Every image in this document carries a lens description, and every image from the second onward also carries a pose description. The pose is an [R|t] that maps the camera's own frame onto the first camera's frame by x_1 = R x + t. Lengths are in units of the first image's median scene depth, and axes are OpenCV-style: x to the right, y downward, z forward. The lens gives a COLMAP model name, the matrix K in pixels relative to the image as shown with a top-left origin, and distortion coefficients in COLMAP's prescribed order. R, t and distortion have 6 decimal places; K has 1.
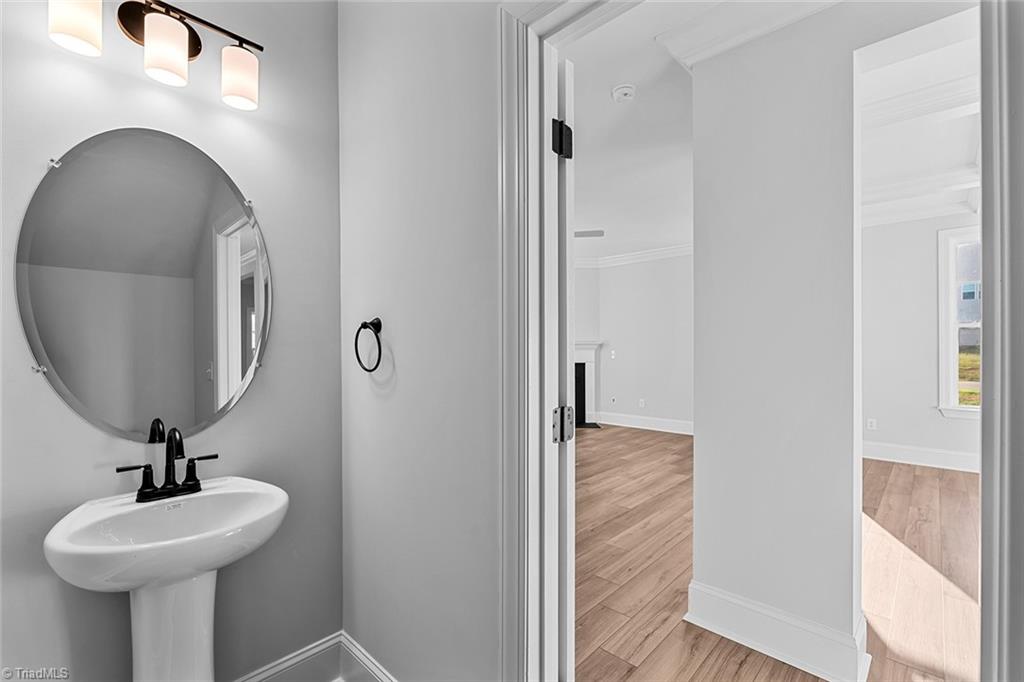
lens RADIAL K [[455.9, 0, 506.7], [0, 455.9, 341.3], [0, 0, 1]] dist [-0.001445, -0.000266]
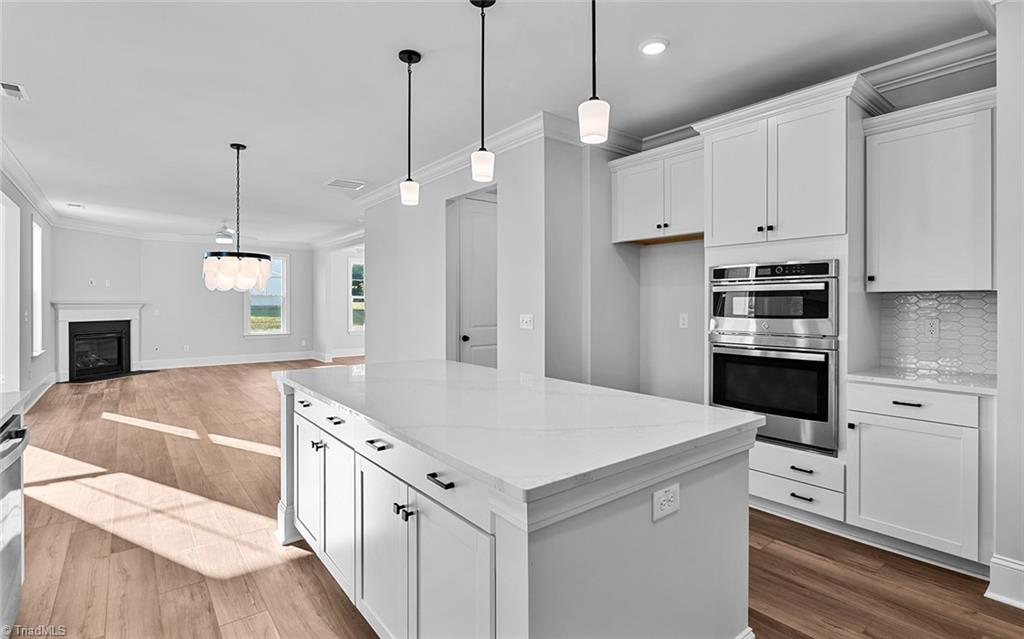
lens RADIAL K [[494.8, 0, 516.1], [0, 494.8, 307.6], [0, 0, 1]] dist [0.000429, 0.000353]
pose [[0.135073, -0.005081, 0.990823, -0.995317], [-0.006540, 0.999961, 0.006019, 0.001796], [-0.990814, -0.007293, 0.135034, -0.147931]]
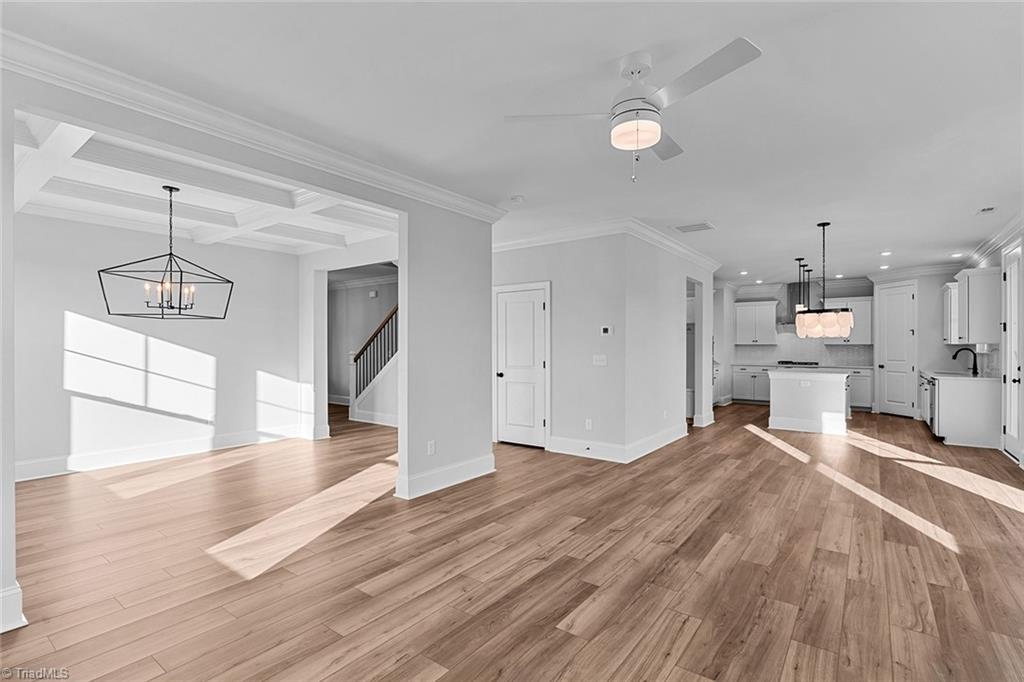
lens RADIAL K [[472.6, 0, 505.2], [0, 472.6, 345.1], [0, 0, 1]] dist [-0.013182, 0.000733]
pose [[-0.994705, -0.001240, -0.102760, 0.176320], [-0.000238, 0.999952, -0.009761, 0.006389], [0.102767, -0.009685, -0.994658, 0.997027]]
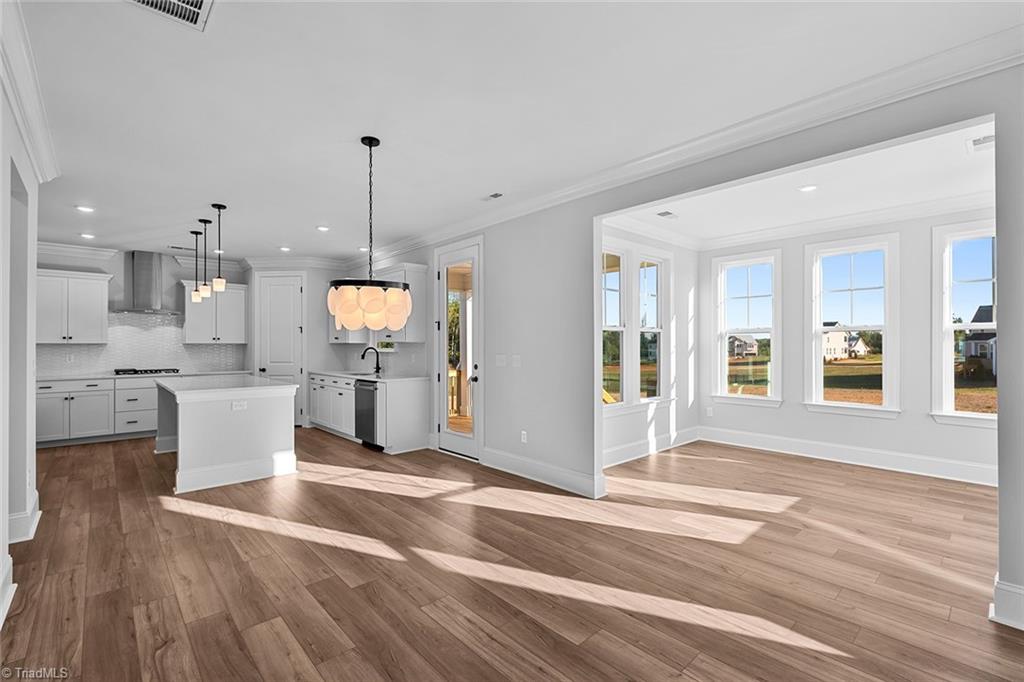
lens RADIAL K [[455.9, 0, 506.7], [0, 455.9, 341.3], [0, 0, 1]] dist [-0.001445, -0.000266]
pose [[-0.073553, -0.007218, -0.997265, 0.016856], [0.010901, 0.999908, -0.008042, 0.001374], [0.997232, -0.011463, -0.073468, 0.457557]]
